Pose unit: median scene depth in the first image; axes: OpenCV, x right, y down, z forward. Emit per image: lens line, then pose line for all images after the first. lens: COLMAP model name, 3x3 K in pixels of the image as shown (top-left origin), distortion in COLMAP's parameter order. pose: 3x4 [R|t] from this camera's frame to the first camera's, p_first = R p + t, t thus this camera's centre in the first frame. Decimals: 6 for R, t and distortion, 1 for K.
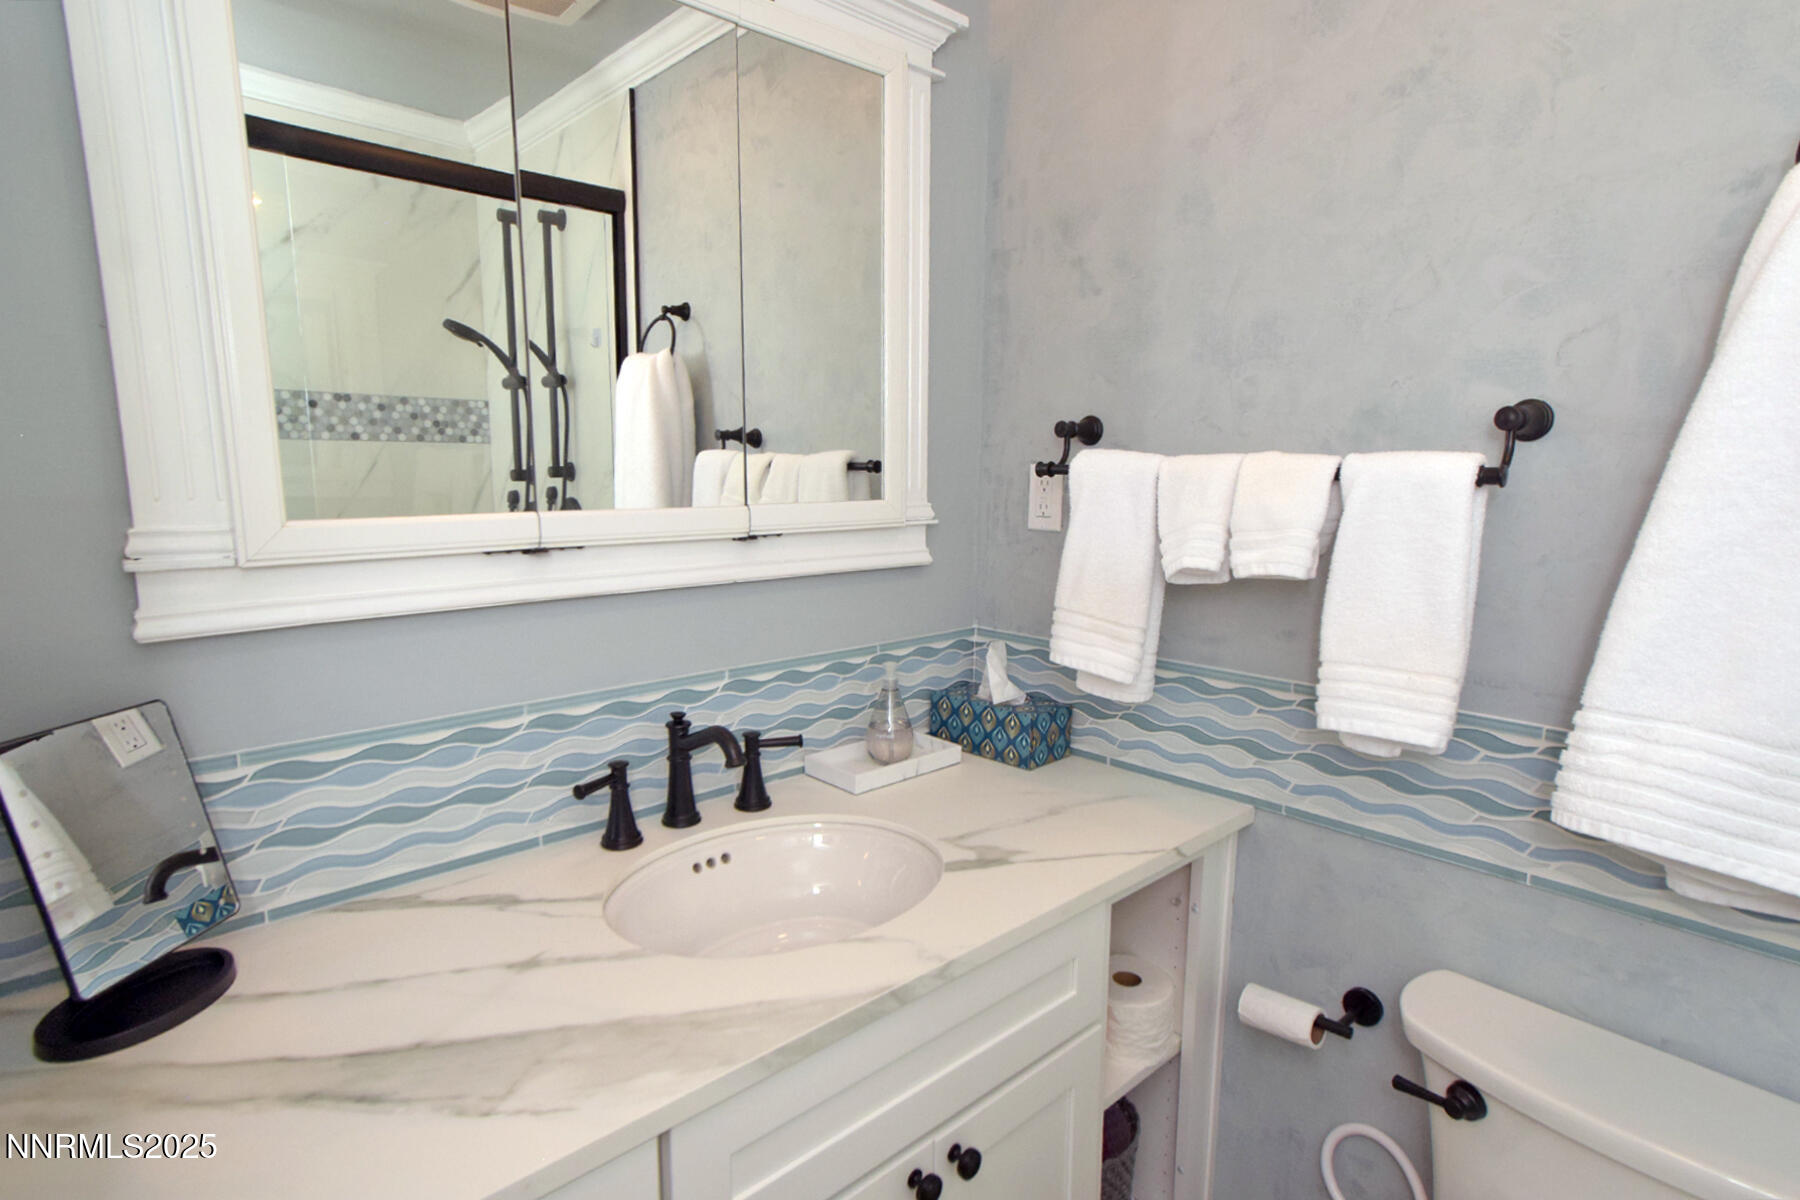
lens RADIAL K [[950.9, 0, 900.0], [0, 950.9, 600.0], [0, 0, 1]] dist [-0.004158, 0.032566]
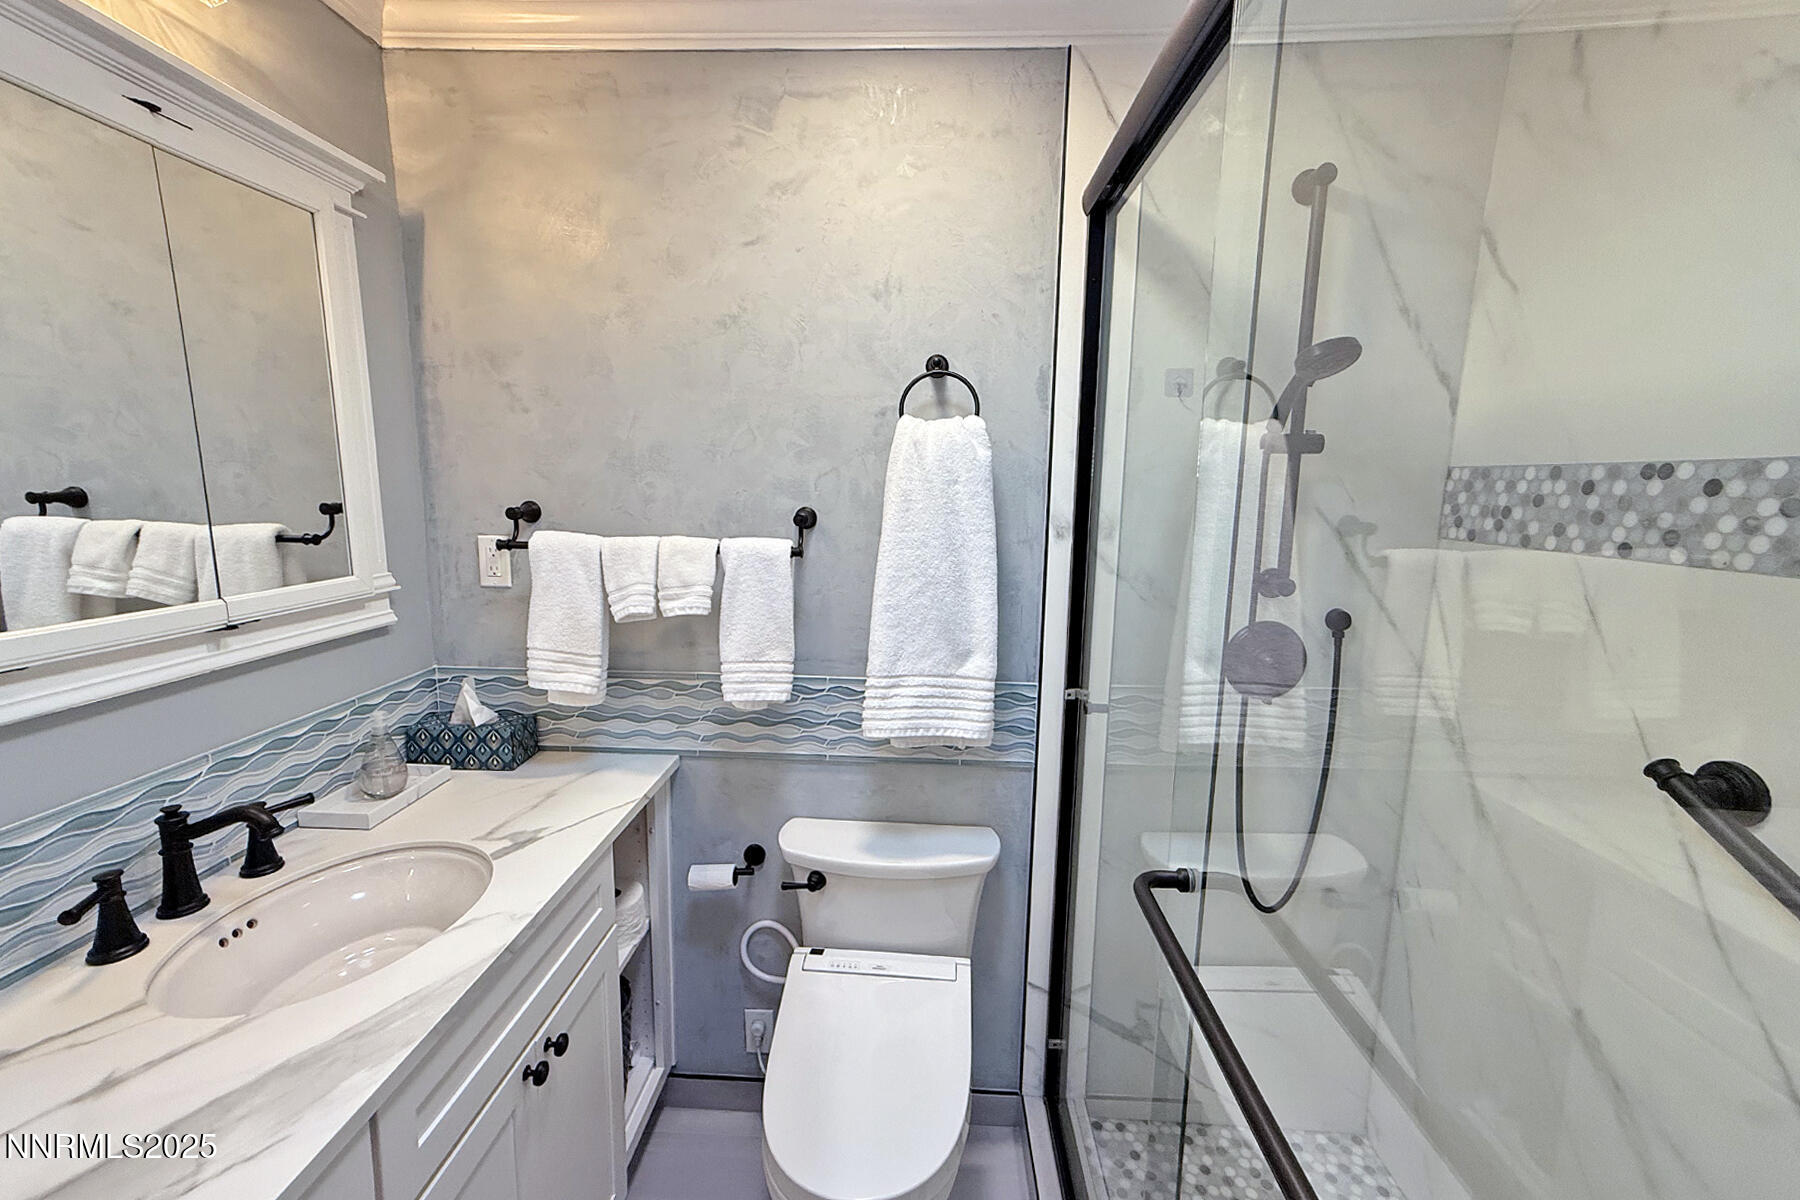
lens RADIAL K [[728.3, 0, 900.0], [0, 728.3, 600.0], [0, 0, 1]] dist [-0.000226, 0.021908]
pose [[0.717645, -0.097428, 0.689561, -0.171861], [0.089101, 0.994873, 0.047836, -0.064100], [-0.690686, 0.027111, 0.722646, -0.127906]]
